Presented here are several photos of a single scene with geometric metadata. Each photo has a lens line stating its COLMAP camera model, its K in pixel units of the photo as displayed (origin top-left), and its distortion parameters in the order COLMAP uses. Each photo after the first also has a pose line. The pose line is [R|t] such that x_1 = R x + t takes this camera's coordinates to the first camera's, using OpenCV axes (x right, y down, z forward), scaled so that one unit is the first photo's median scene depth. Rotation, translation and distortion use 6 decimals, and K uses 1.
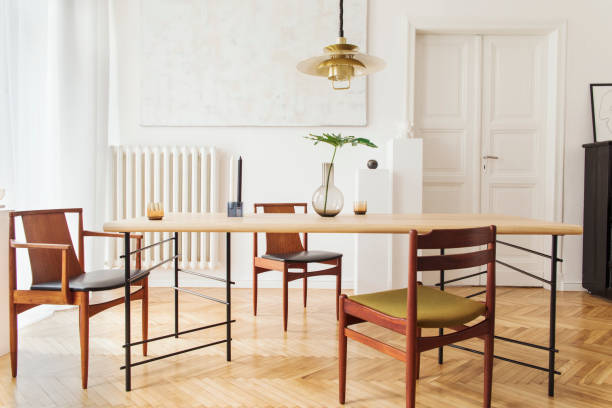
lens RADIAL K [[459.2, 0, 299.7], [0, 459.2, 203.1], [0, 0, 1]] dist [-0.003223, -0.000732]
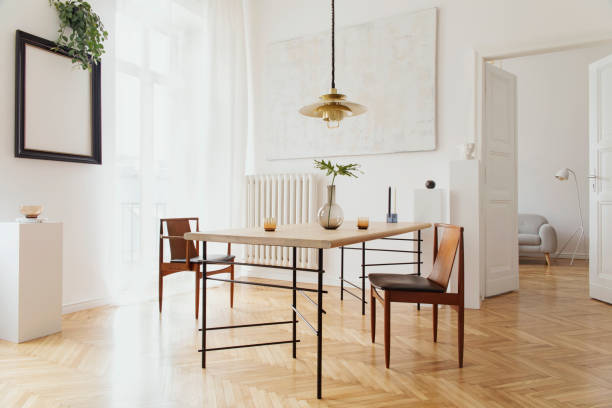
lens RADIAL K [[409.7, 0, 312.4], [0, 409.7, 206.2], [0, 0, 1]] dist [0.013078, -0.006986]
pose [[0.896094, 0.000577, -0.443864, 0.325556], [-0.015333, 0.999443, -0.029656, 0.003538], [0.443600, 0.033380, 0.895603, -0.029110]]
